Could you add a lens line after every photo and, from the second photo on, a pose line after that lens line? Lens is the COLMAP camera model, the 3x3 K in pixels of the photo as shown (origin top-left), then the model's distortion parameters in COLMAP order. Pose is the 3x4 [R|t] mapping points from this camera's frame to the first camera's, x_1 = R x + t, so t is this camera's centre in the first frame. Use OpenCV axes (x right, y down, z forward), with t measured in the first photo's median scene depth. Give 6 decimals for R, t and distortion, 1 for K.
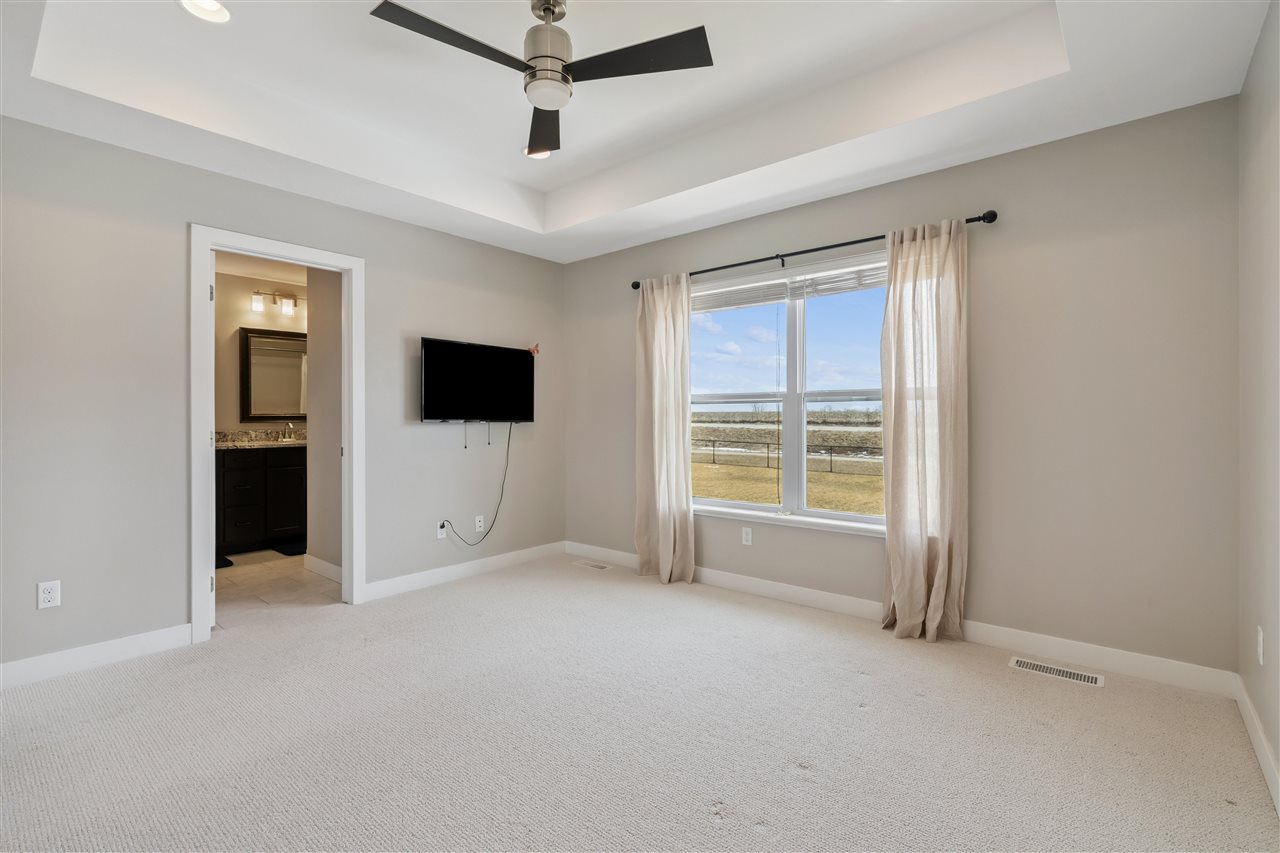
lens RADIAL K [[576.9, 0, 633.9], [0, 576.9, 419.2], [0, 0, 1]] dist [-0.005727, 0.003284]
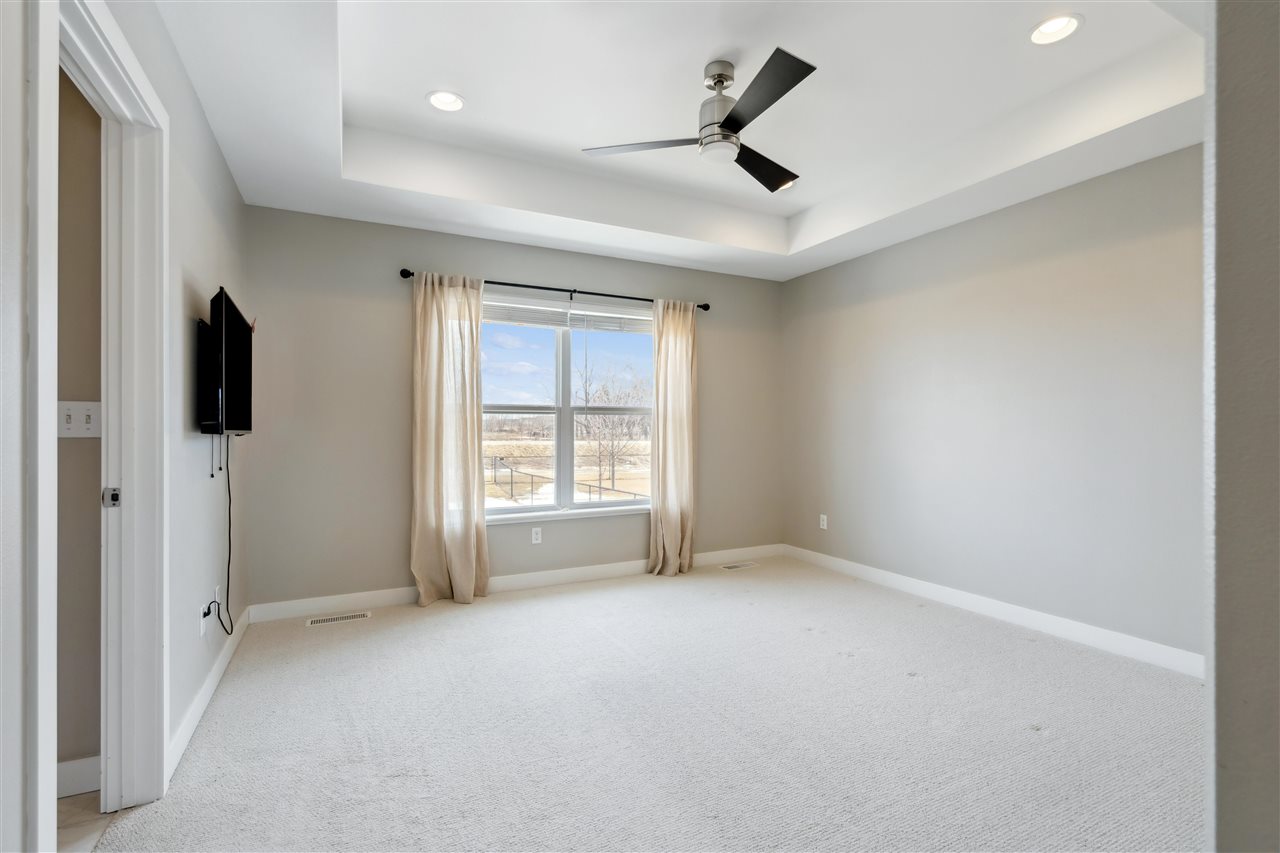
lens RADIAL K [[576.9, 0, 628.3], [0, 576.9, 427.8], [0, 0, 1]] dist [-0.005727, 0.003284]
pose [[0.399850, 0.002384, 0.916578, -0.742450], [0.001821, 0.999993, -0.003395, 0.001959], [-0.916579, 0.003026, 0.399843, 0.402665]]
